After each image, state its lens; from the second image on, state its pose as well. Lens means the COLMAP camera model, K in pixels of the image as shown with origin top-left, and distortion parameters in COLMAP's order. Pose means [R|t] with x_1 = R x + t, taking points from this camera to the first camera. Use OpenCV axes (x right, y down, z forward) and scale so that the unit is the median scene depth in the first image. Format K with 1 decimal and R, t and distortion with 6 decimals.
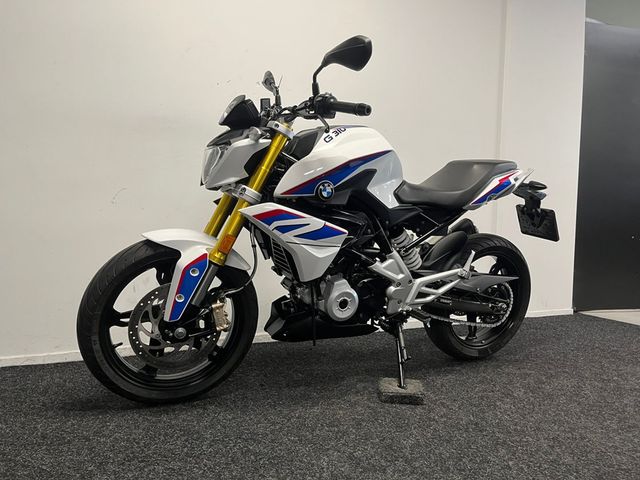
lens RADIAL K [[486.5, 0, 319.2], [0, 486.5, 238.6], [0, 0, 1]] dist [0.058349, -0.080075]
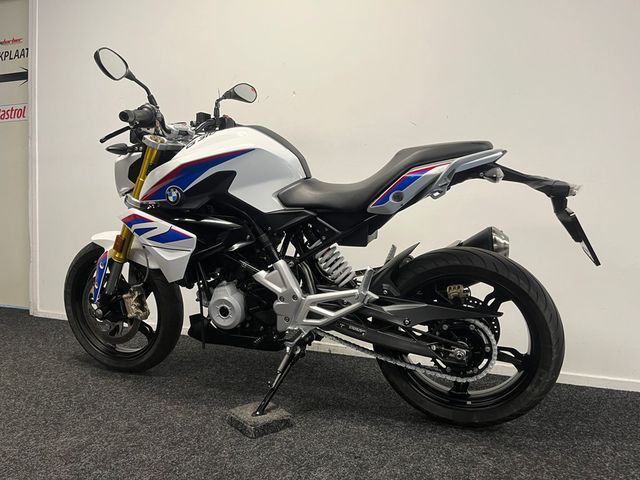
lens RADIAL K [[486.5, 0, 318.9], [0, 486.5, 240.7], [0, 0, 1]] dist [0.058349, -0.080075]
pose [[0.699273, 0.025681, -0.714394, 0.917365], [-0.041509, 0.999127, -0.004714, -0.010359], [0.713649, 0.032950, 0.699728, 0.472052]]
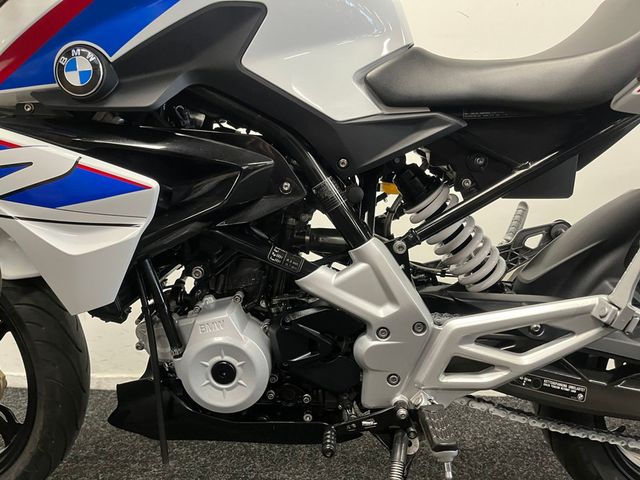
lens RADIAL K [[486.5, 0, 315.9], [0, 486.5, 235.5], [0, 0, 1]] dist [0.058349, -0.080075]
pose [[0.875144, 0.000863, -0.483862, 0.324122], [0.003387, 0.999963, 0.007909, 0.020786], [0.483851, -0.008560, 0.875109, 0.723065]]
